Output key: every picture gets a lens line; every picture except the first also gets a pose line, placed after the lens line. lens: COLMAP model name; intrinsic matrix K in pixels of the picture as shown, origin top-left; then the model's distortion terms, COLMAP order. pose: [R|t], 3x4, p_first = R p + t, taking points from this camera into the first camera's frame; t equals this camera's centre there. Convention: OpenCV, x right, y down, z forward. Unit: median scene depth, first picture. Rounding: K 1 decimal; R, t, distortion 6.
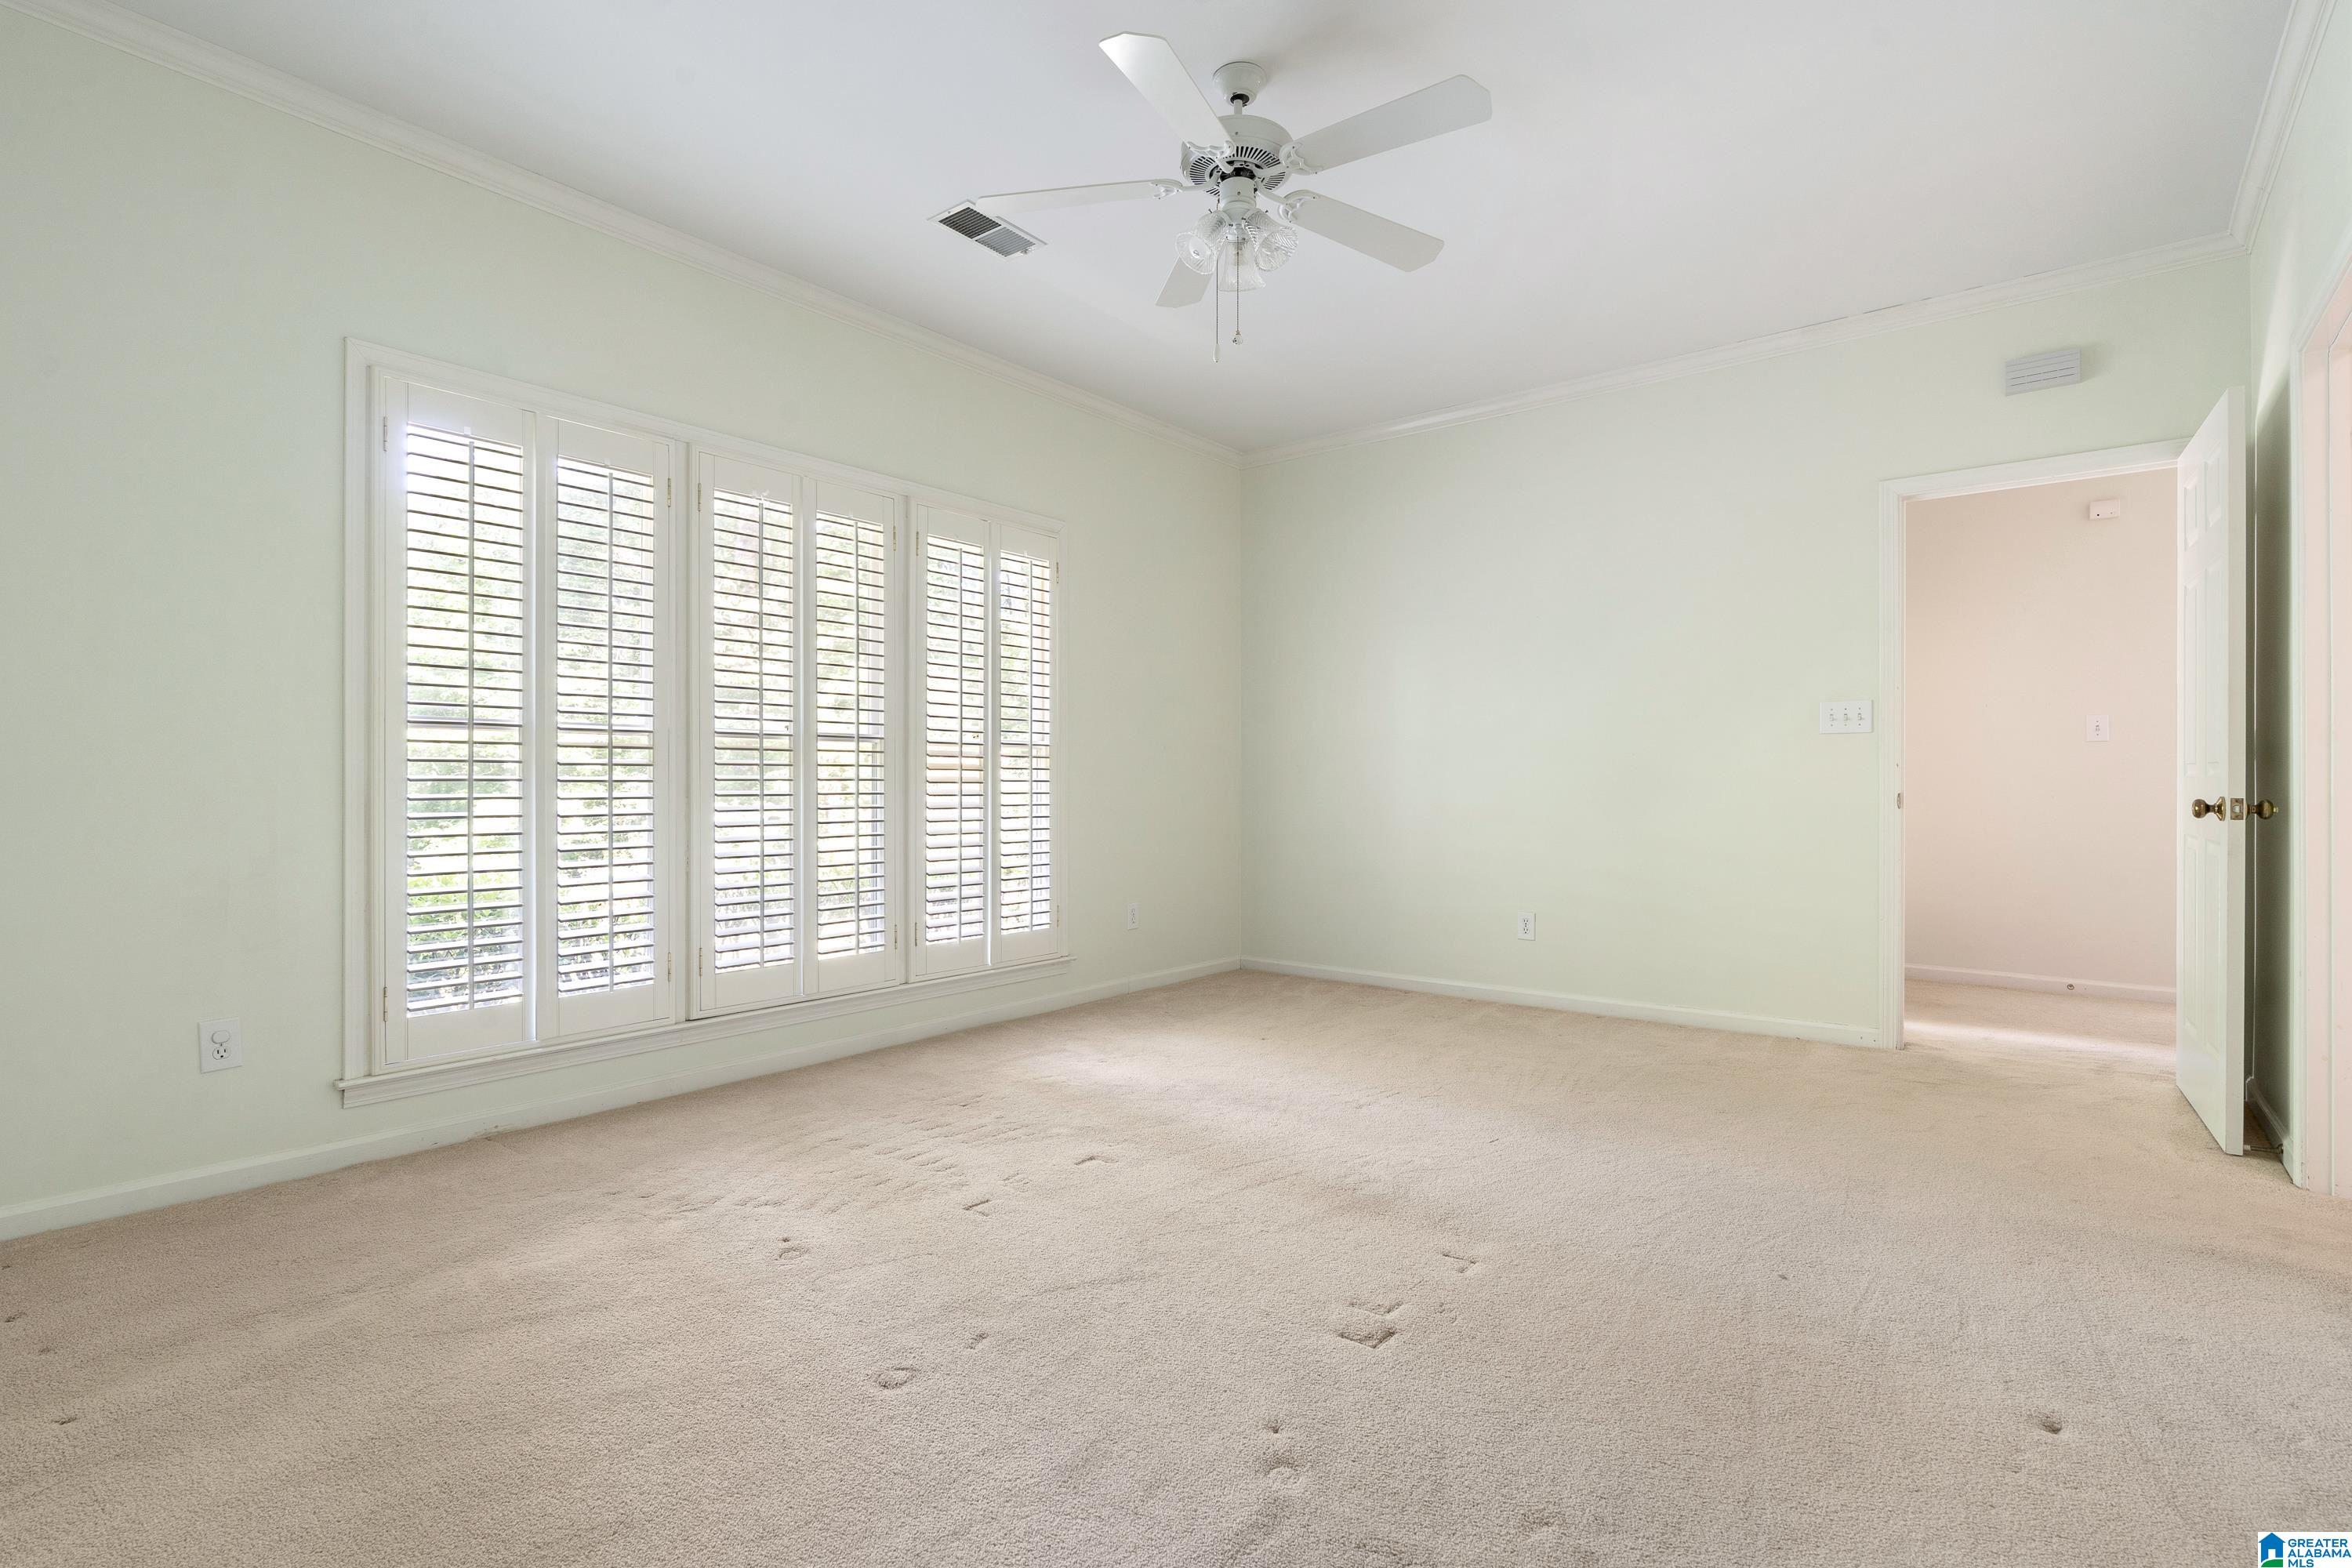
lens RADIAL K [[1111.8, 0, 1159.5], [0, 1111.8, 778.3], [0, 0, 1]] dist [-0.006039, -0.000237]
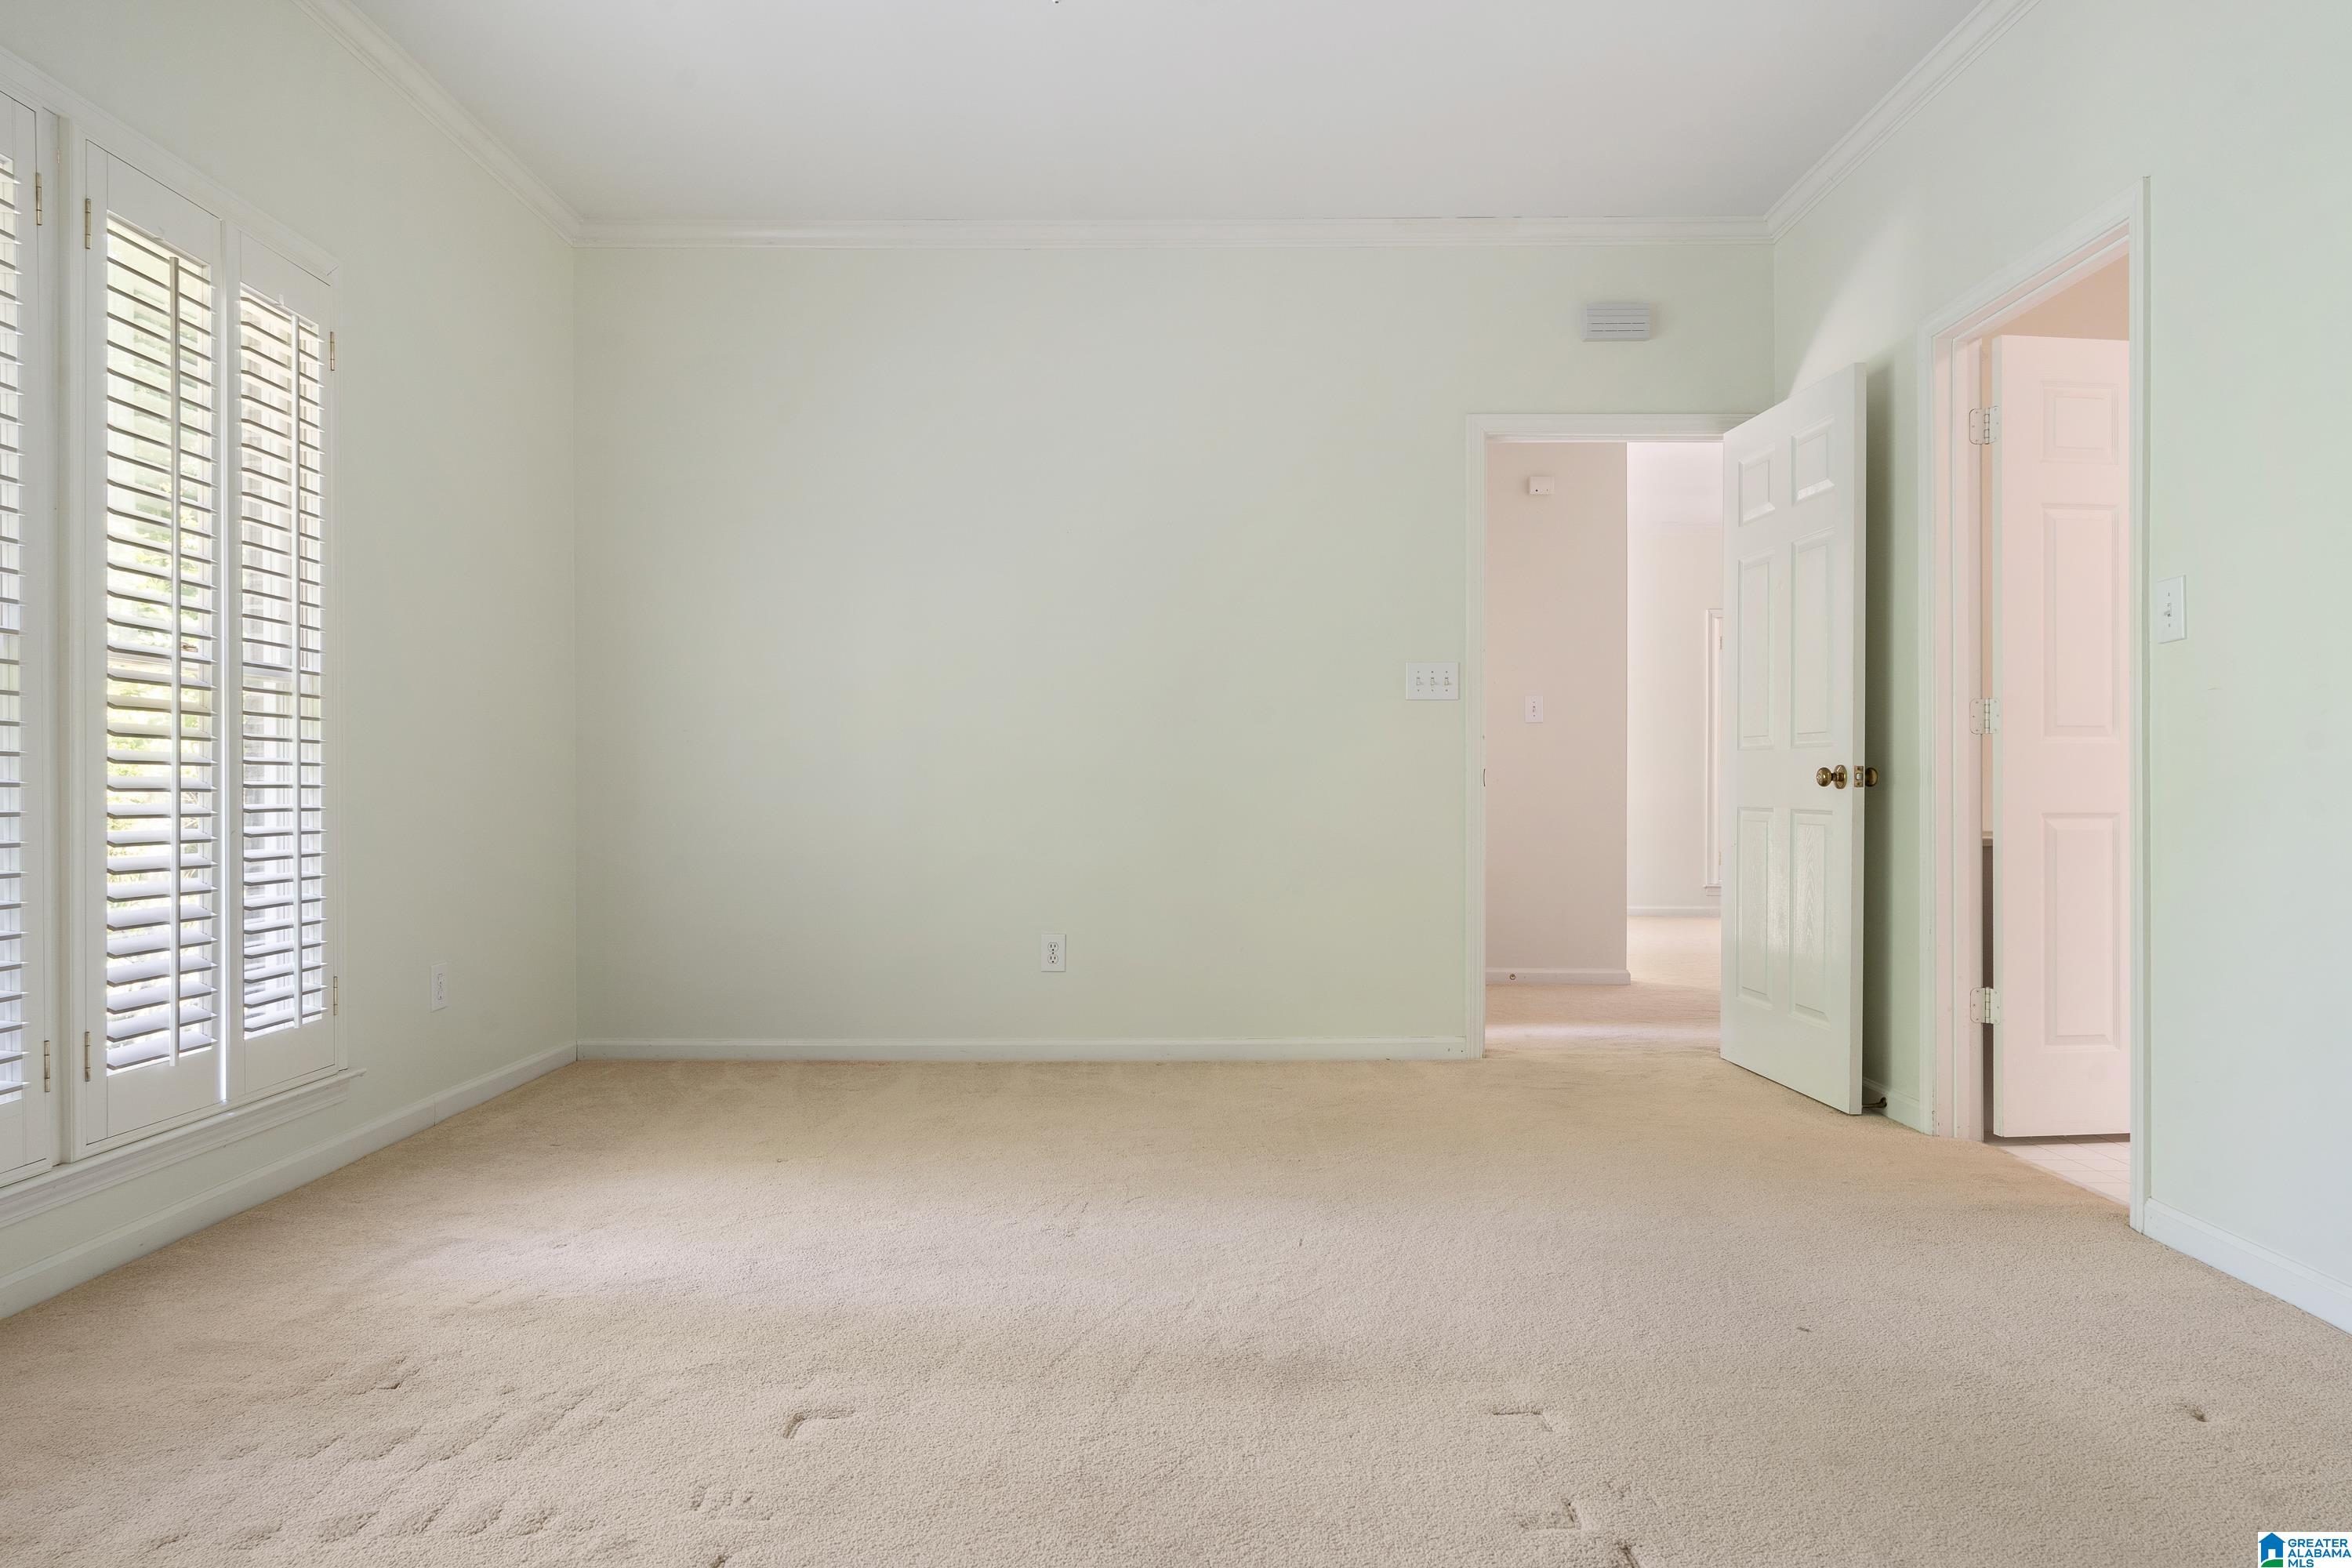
lens RADIAL K [[1464.9, 0, 1174.7], [0, 1464.9, 784.1], [0, 0, 1]] dist [0.003999, -0.002213]
pose [[0.781119, 0.001046, 0.624381, -0.282953], [-0.002578, 0.999995, 0.001551, 0.026575], [-0.624377, -0.002821, 0.781118, 0.261673]]
